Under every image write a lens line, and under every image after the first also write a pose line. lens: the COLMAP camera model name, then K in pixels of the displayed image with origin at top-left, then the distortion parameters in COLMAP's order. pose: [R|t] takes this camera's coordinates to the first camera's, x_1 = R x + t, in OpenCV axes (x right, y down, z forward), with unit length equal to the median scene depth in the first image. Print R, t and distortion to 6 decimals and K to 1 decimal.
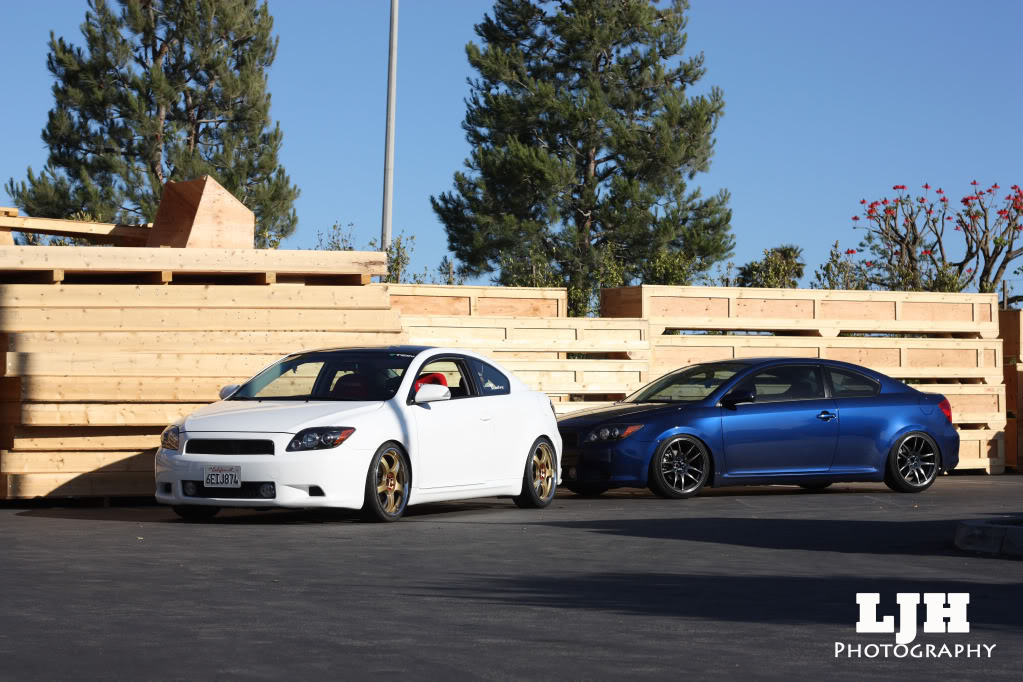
lens RADIAL K [[2420.9, 0, 511.5], [0, 2420.9, 341.0], [0, 0, 1]] dist [0.011913, 0.238990]
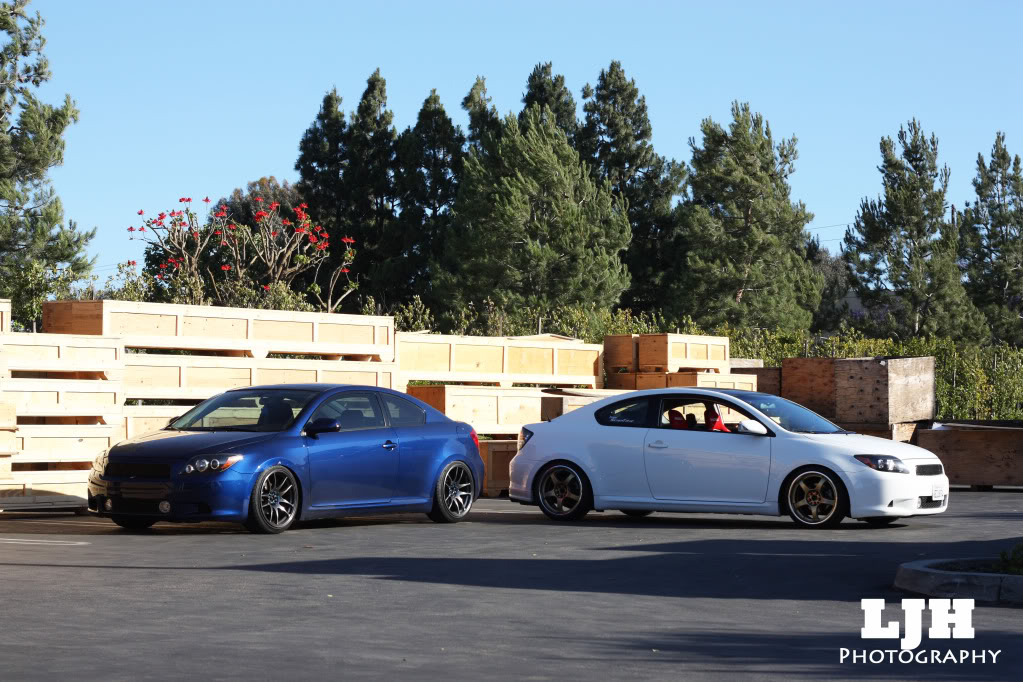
lens RADIAL K [[2420.9, 0, 511.5], [0, 2420.9, 341.0], [0, 0, 1]] dist [0.011913, 0.238990]
pose [[0.895237, 0.024186, 0.444933, -0.253993], [-0.024223, 0.999691, -0.005604, -0.006582], [-0.444931, -0.005761, 0.895546, 0.103046]]
